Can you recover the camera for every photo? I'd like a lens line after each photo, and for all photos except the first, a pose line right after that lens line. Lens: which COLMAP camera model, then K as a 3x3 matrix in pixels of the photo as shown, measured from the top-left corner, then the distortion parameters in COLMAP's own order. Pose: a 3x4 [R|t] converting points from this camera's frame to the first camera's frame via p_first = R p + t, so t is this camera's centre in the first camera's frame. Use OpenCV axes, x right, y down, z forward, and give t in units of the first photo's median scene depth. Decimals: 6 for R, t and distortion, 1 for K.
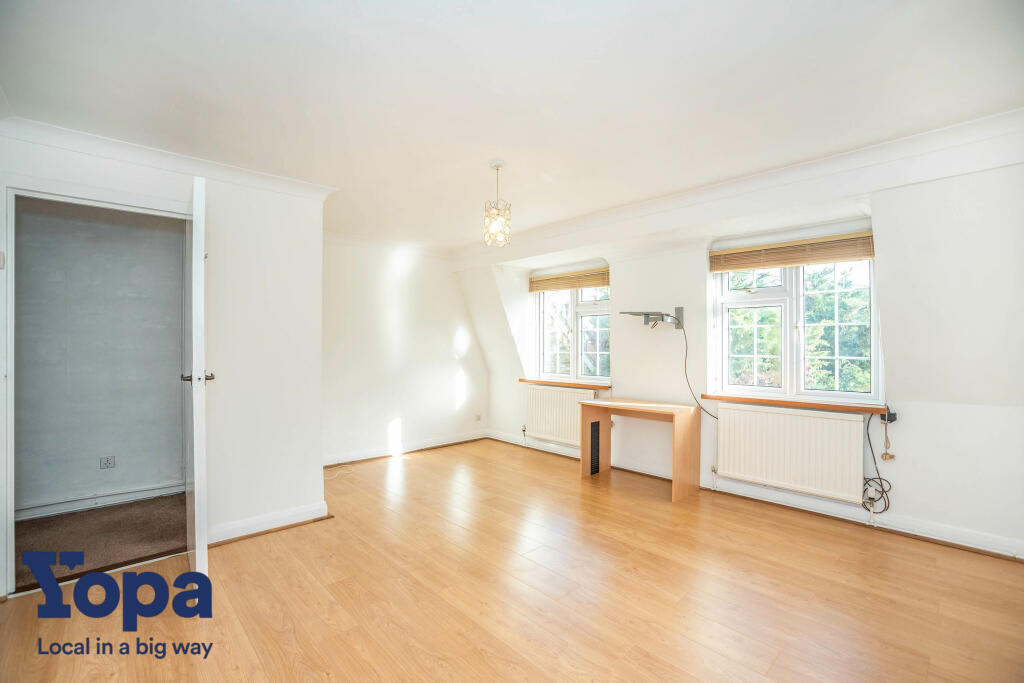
lens RADIAL K [[445.7, 0, 510.9], [0, 445.7, 341.0], [0, 0, 1]] dist [-0.041204, 0.000173]
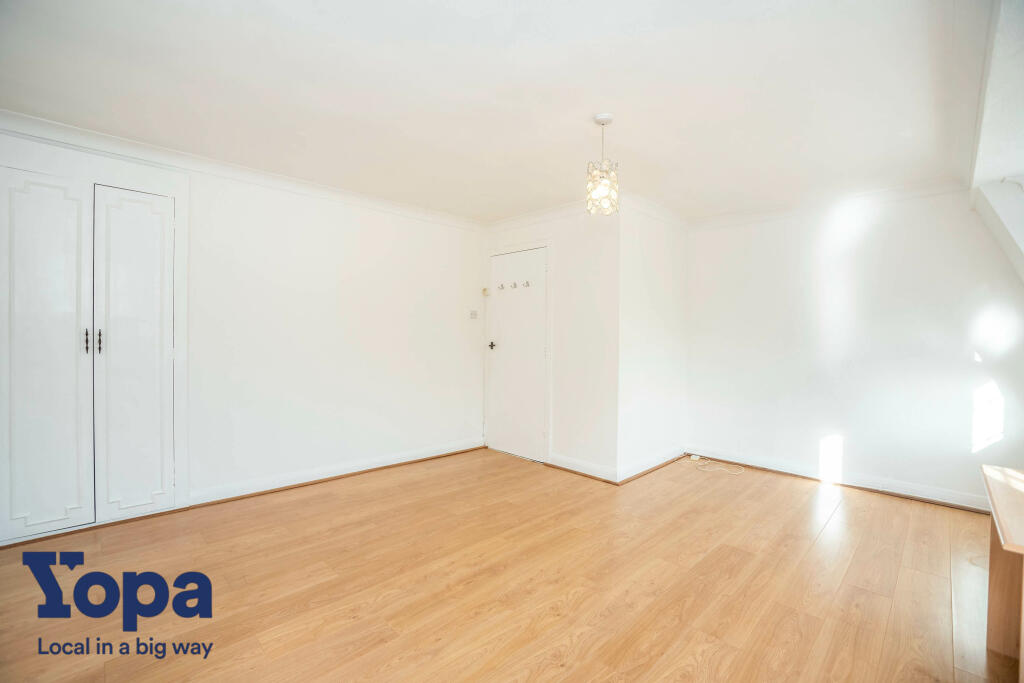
lens RADIAL K [[445.7, 0, 511.1], [0, 445.7, 338.7], [0, 0, 1]] dist [-0.041204, 0.000173]
pose [[0.019472, 0.003664, -0.999804, 0.835958], [-0.005252, 0.999980, 0.003563, 0.026852], [0.999797, 0.005181, 0.019491, 0.819901]]
